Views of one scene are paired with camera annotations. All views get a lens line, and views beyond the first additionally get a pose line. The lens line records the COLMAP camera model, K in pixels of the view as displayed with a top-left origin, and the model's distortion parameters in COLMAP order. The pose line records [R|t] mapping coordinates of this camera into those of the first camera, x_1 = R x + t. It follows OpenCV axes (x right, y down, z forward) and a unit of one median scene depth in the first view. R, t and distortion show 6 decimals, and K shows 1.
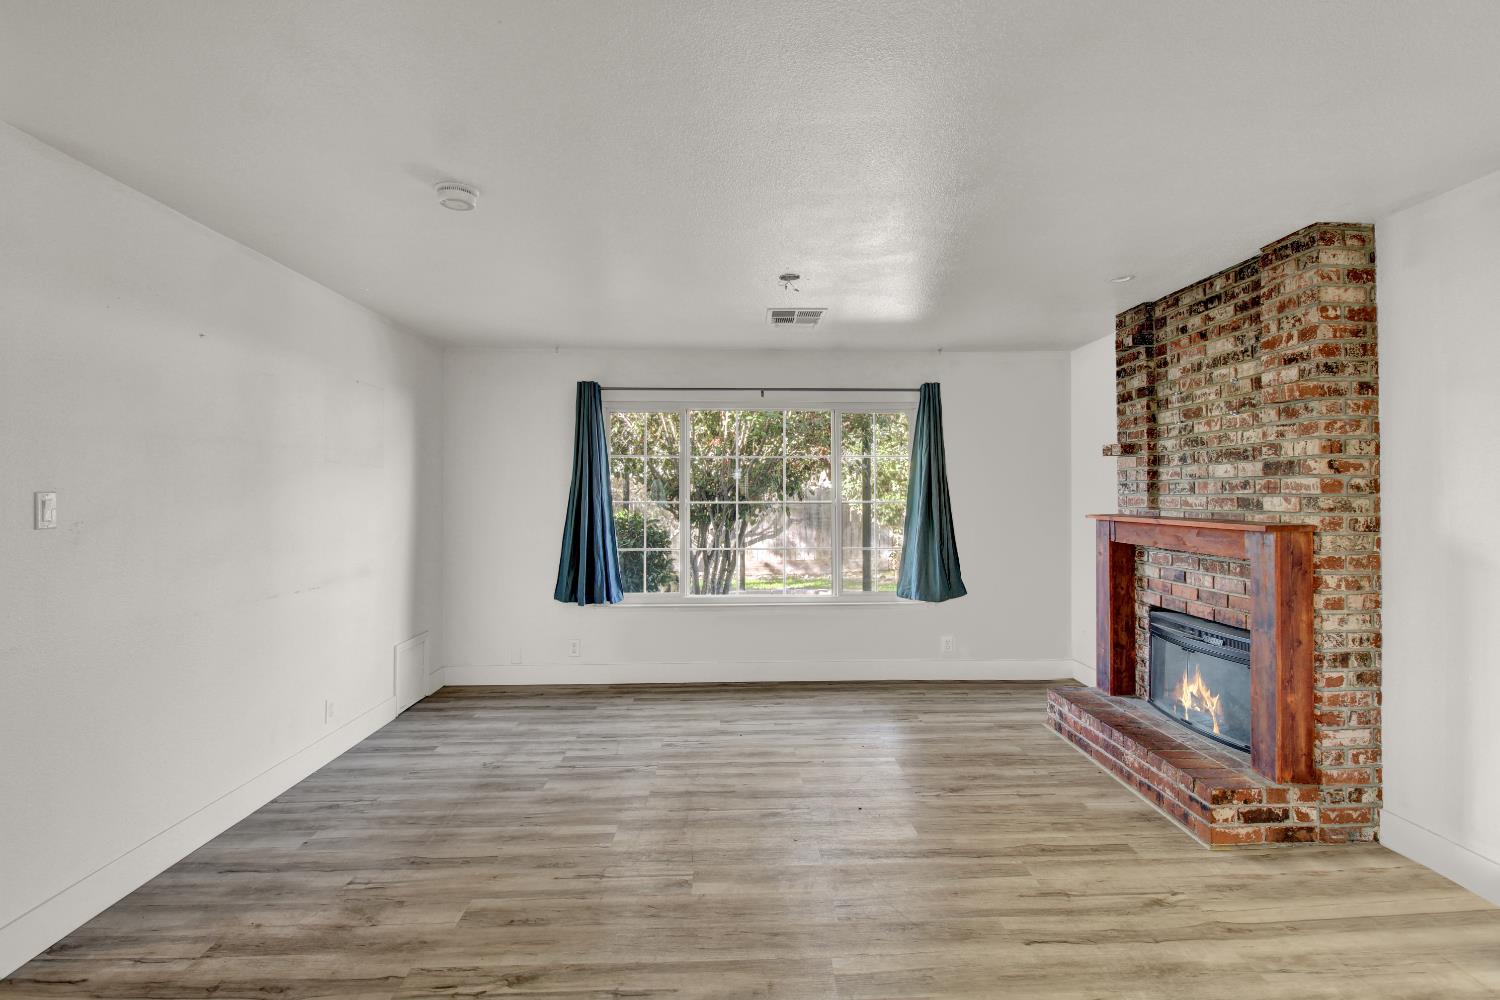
lens RADIAL K [[737.7, 0, 758.9], [0, 737.7, 489.1], [0, 0, 1]] dist [0.002975, -0.014377]
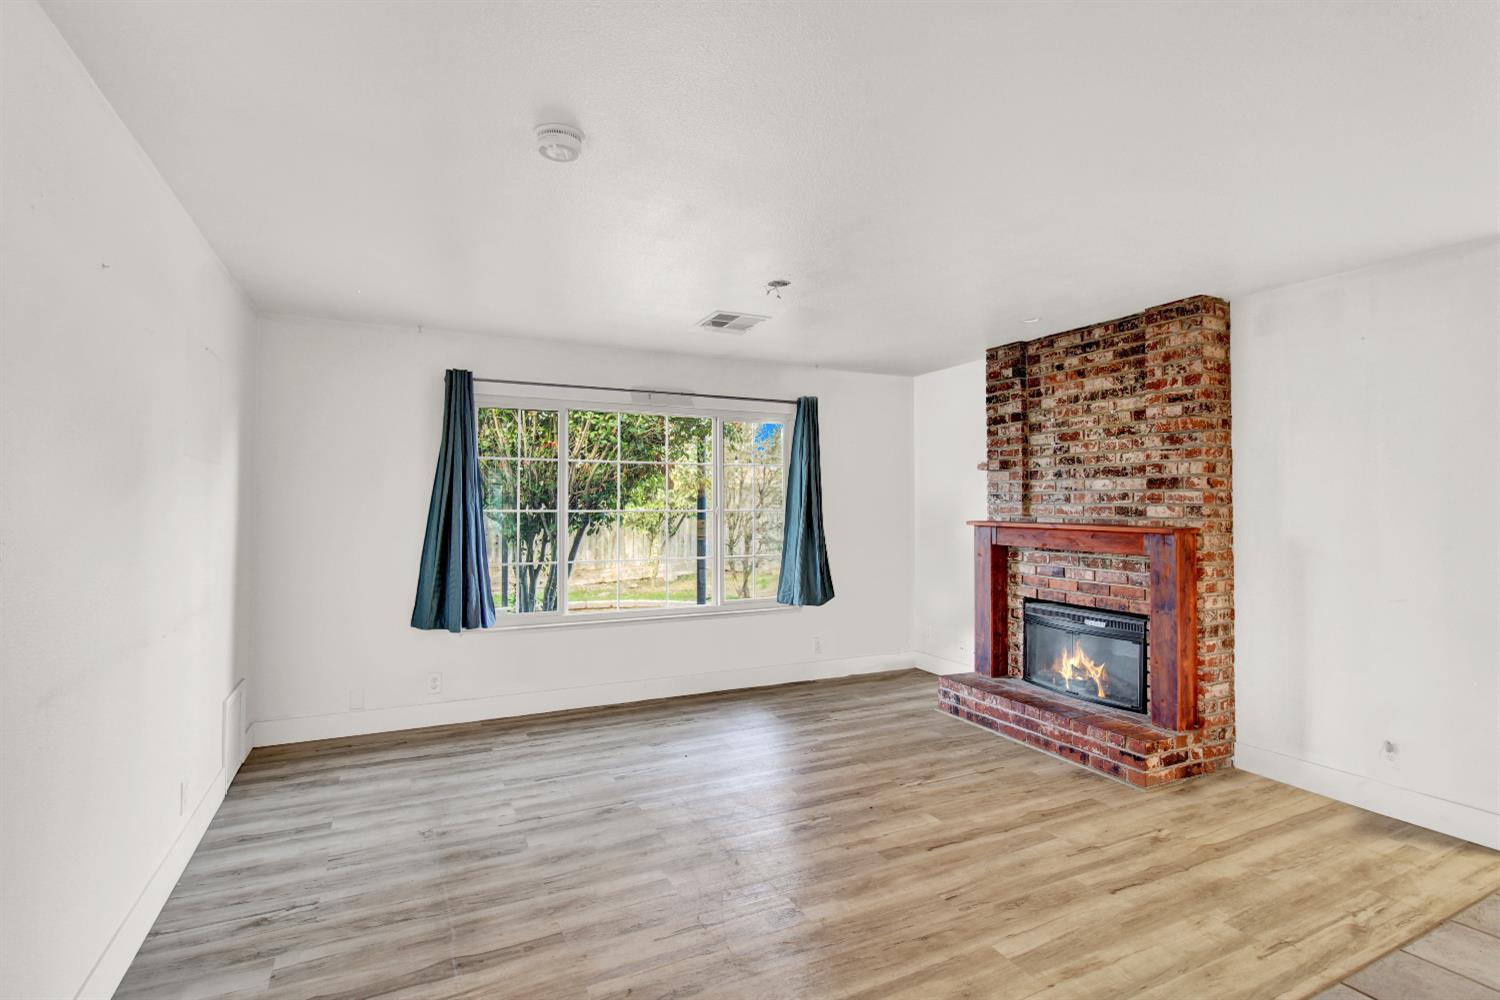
lens RADIAL K [[740.1, 0, 760.4], [0, 740.1, 491.3], [0, 0, 1]] dist [0.003153, -0.014155]
pose [[0.910220, 0.011301, 0.413971, -0.417495], [-0.007452, 0.999913, -0.010911, 0.004065], [-0.414058, 0.006847, 0.910225, 0.115847]]
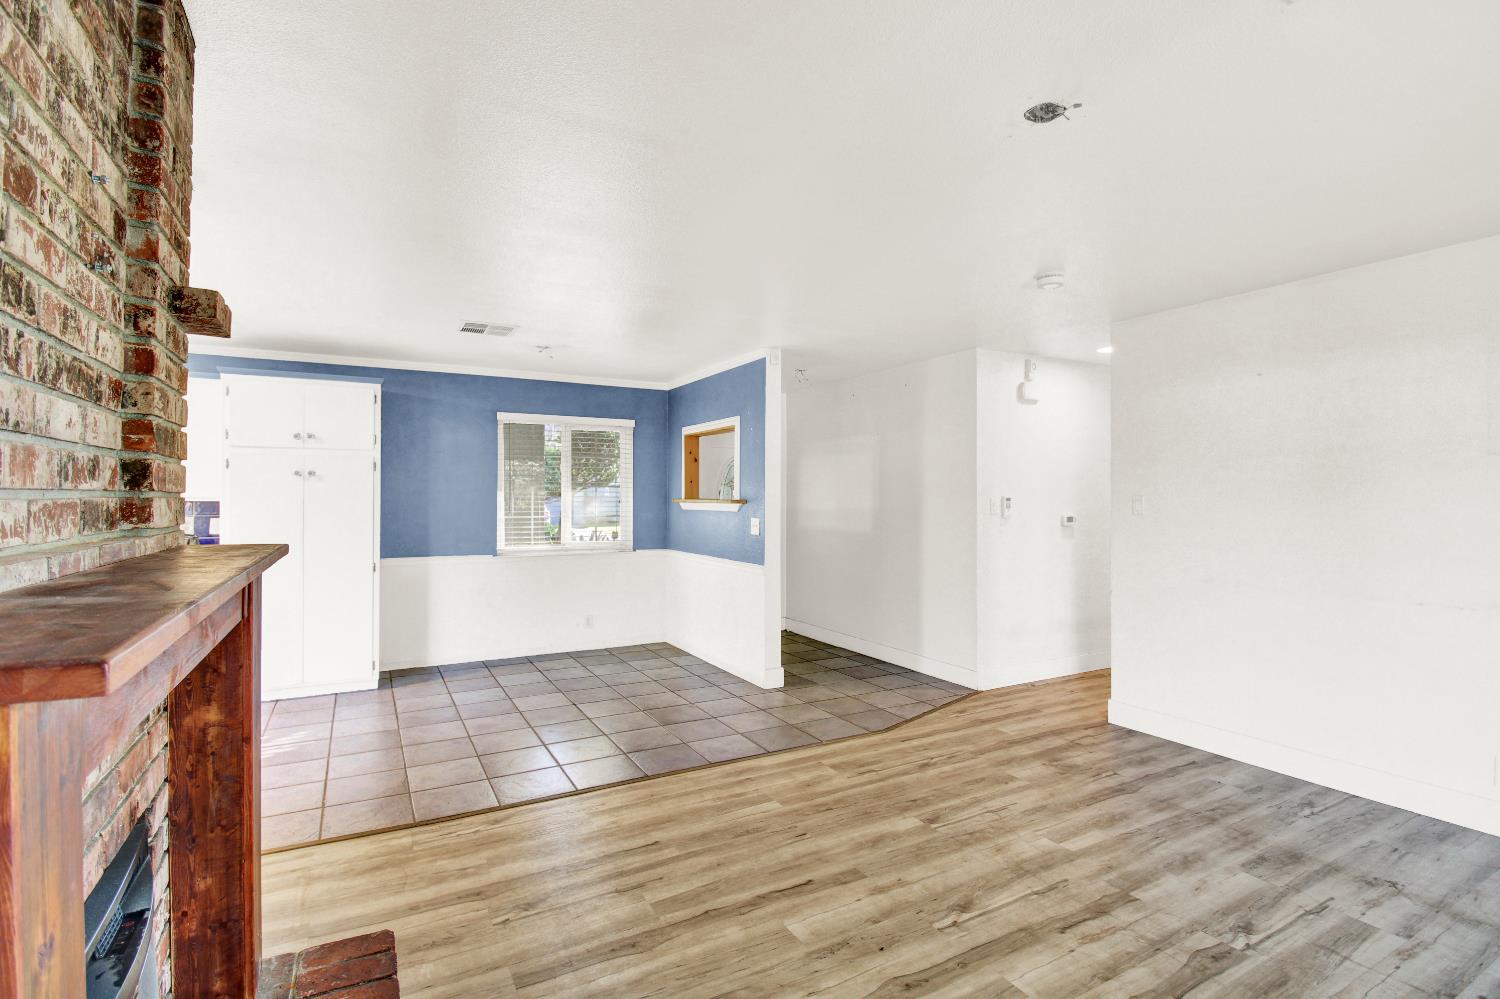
lens RADIAL K [[712.1, 0, 750.0], [0, 712.1, 499.5], [0, 0, 1]] dist [-0.011709, -0.000418]
pose [[-0.895327, 0.001173, -0.445407, 0.520196], [0.003505, 0.999984, -0.004412, 0.012953], [0.445395, -0.005511, -0.895317, 1.475984]]
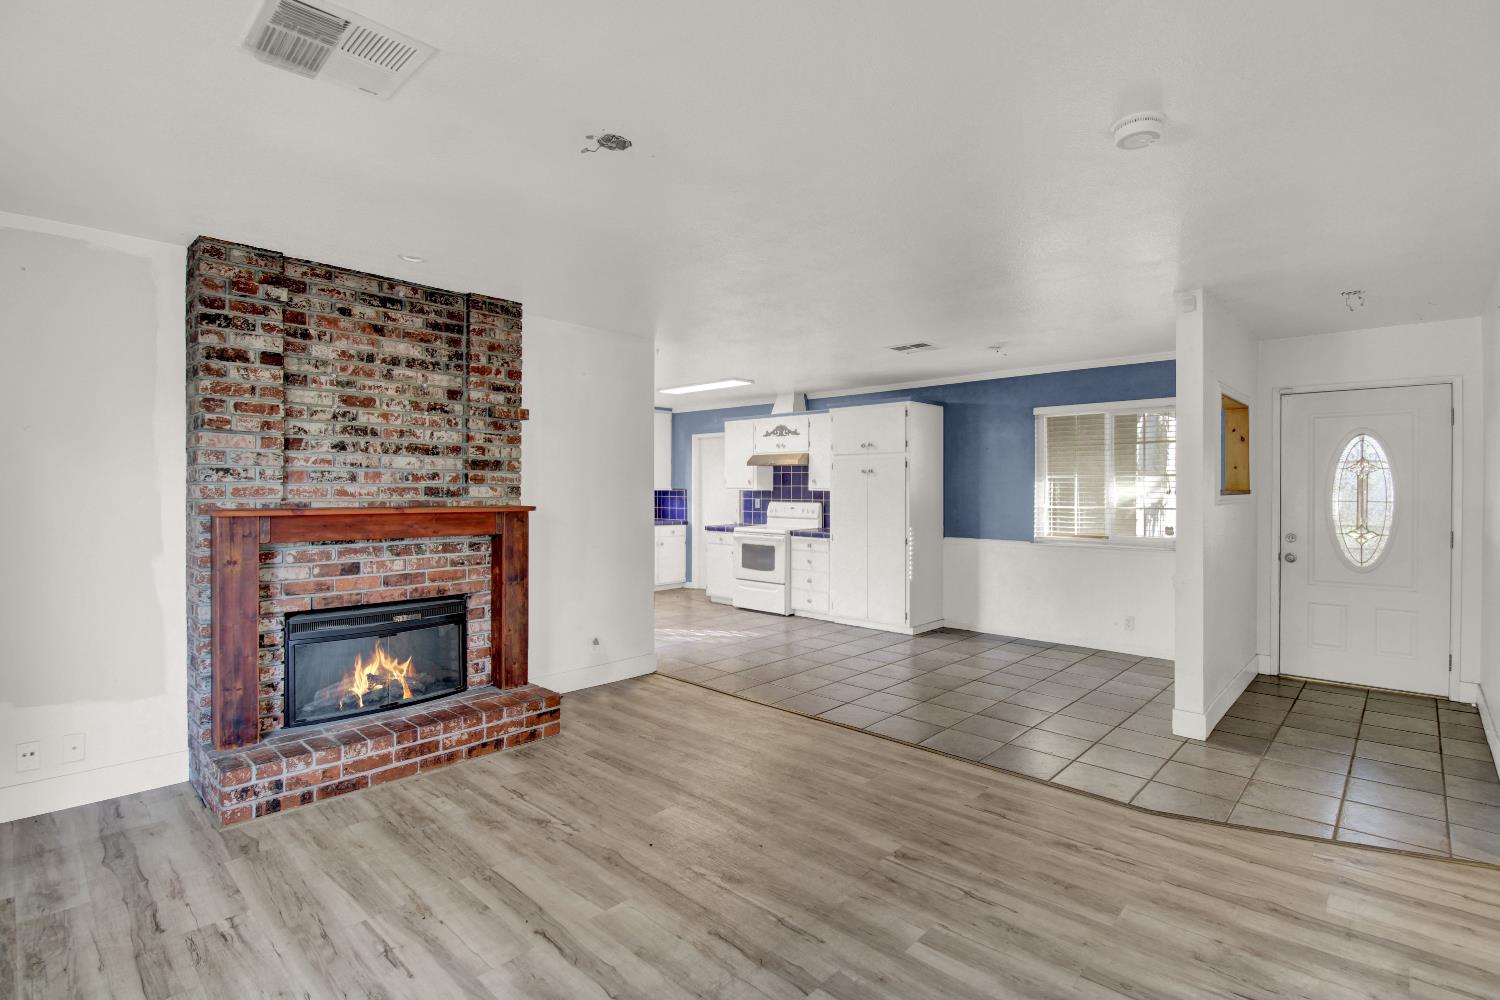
lens RADIAL K [[694.3, 0, 755.9], [0, 694.3, 491.6], [0, 0, 1]] dist [0.001585, -0.014011]
pose [[-0.708419, -0.001541, 0.705790, -0.498442], [-0.006497, 0.999969, -0.004337, 0.020726], [-0.705762, -0.007658, -0.708408, 1.428055]]
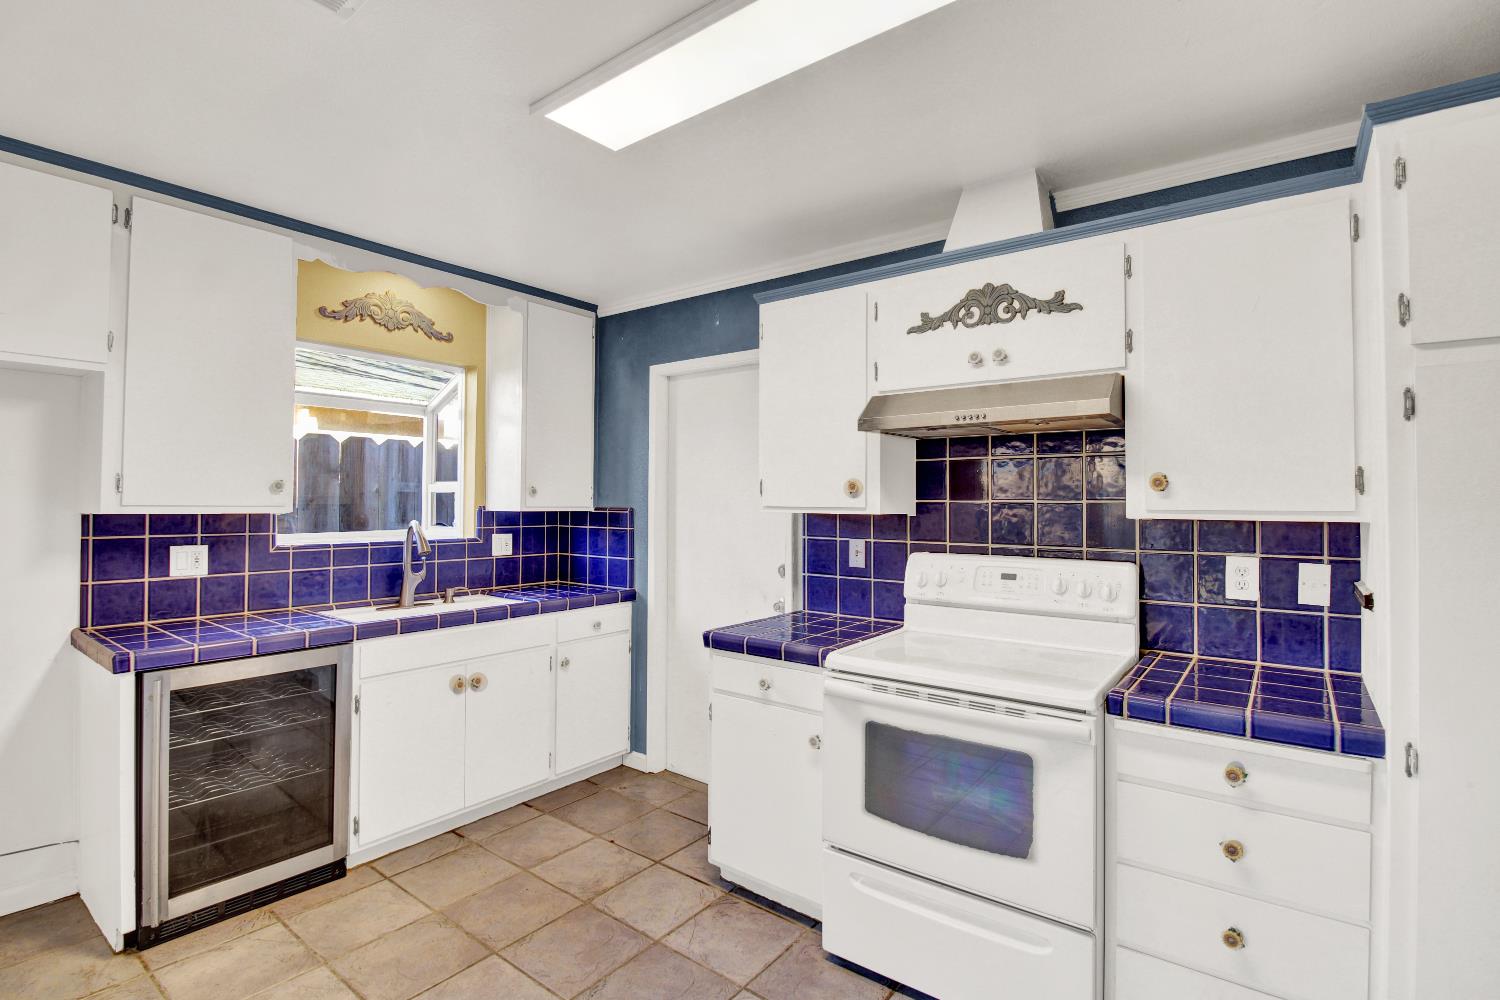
lens RADIAL K [[717.8, 0, 755.5], [0, 717.8, 489.7], [0, 0, 1]] dist [-0.000210, -0.014384]
pose [[-0.773530, 0.012389, 0.633638, 0.860711], [-0.007804, 0.999547, -0.029070, 0.001198], [-0.633711, -0.027431, -0.773083, 0.354139]]
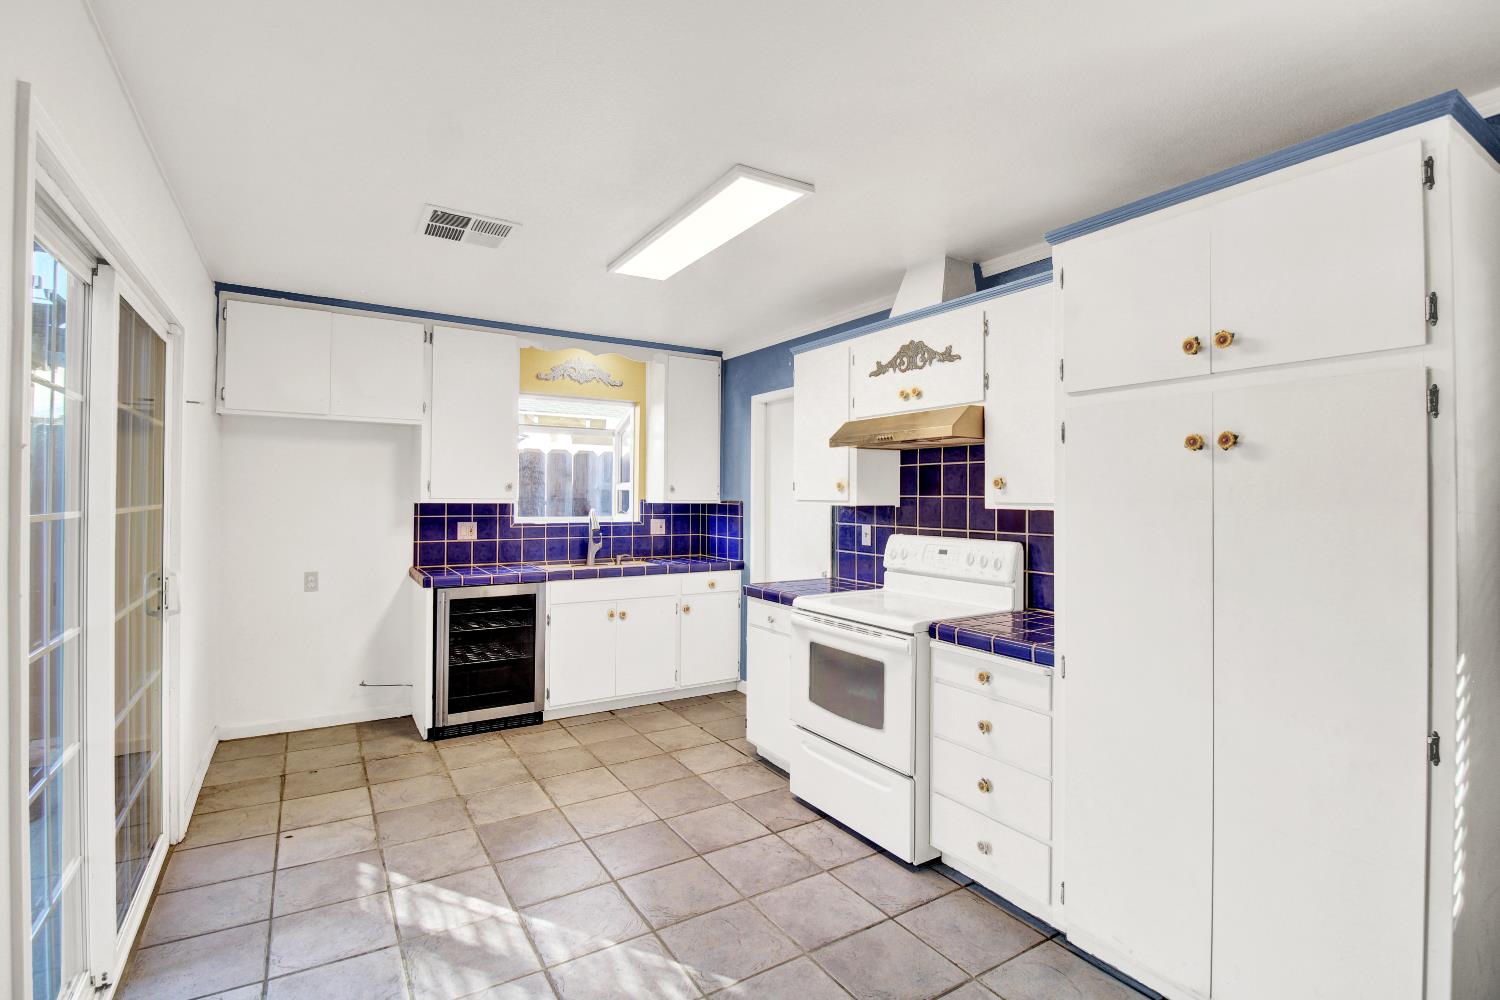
lens RADIAL K [[706.6, 0, 745.9], [0, 706.6, 490.1], [0, 0, 1]] dist [-0.000700, -0.015824]
pose [[-0.497733, 0.009595, 0.867277, 0.408144], [-0.012592, 0.999753, -0.018287, 0.002518], [-0.867239, -0.020023, -0.497490, 0.346198]]
